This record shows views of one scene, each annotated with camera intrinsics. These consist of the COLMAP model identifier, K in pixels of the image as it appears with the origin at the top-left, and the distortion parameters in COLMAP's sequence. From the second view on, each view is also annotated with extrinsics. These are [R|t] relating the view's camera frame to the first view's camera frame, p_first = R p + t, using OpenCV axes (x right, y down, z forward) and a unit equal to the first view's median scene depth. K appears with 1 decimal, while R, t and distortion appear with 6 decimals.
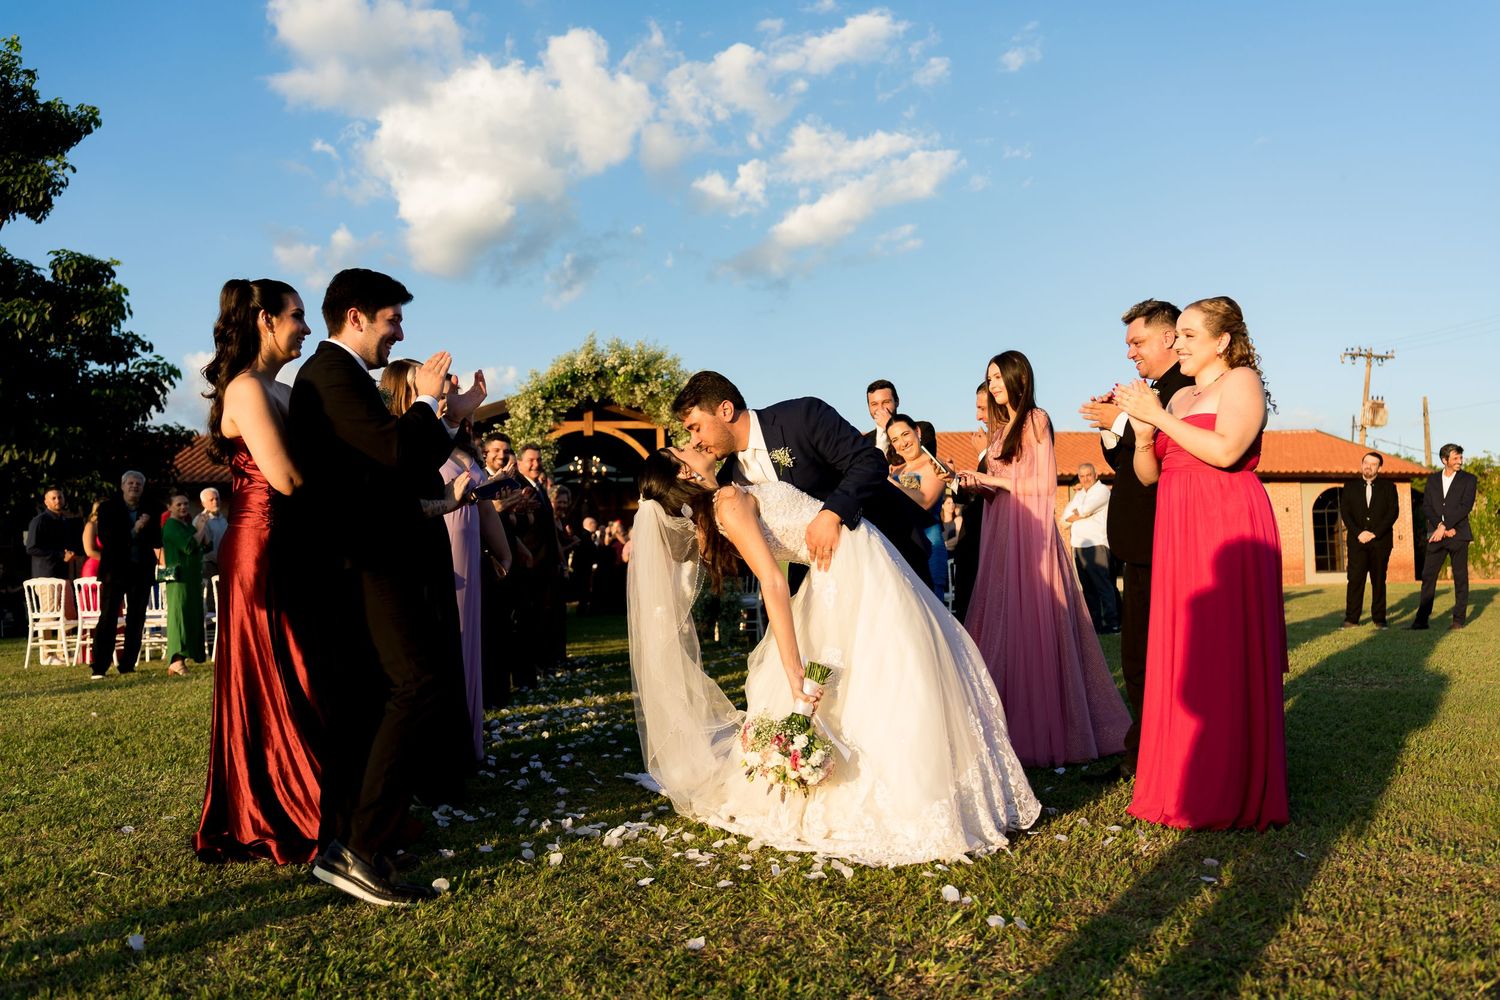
lens RADIAL K [[1236.5, 0, 763.8], [0, 1236.5, 497.4], [0, 0, 1]] dist [-0.108588, 0.080332]
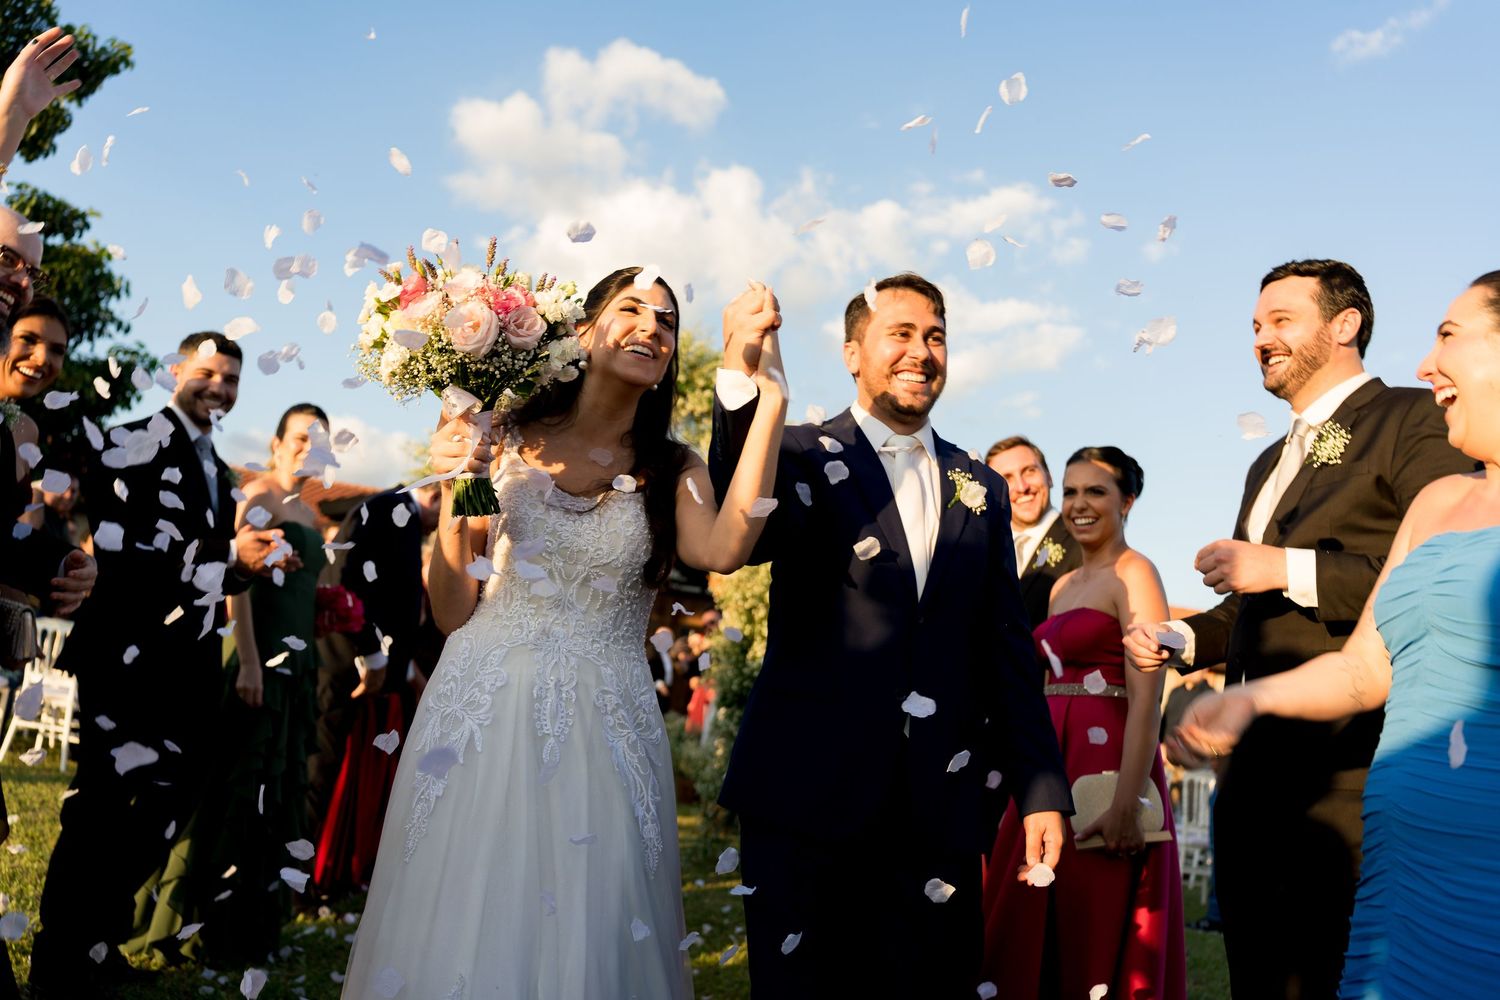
lens RADIAL K [[1236.5, 0, 765.1], [0, 1236.5, 501.2], [0, 0, 1]] dist [-0.108588, 0.080332]
pose [[0.985522, 0.148765, -0.081337, -0.006423], [-0.156654, 0.982456, -0.101194, 0.002850], [0.064856, 0.112471, 0.991536, 0.246611]]
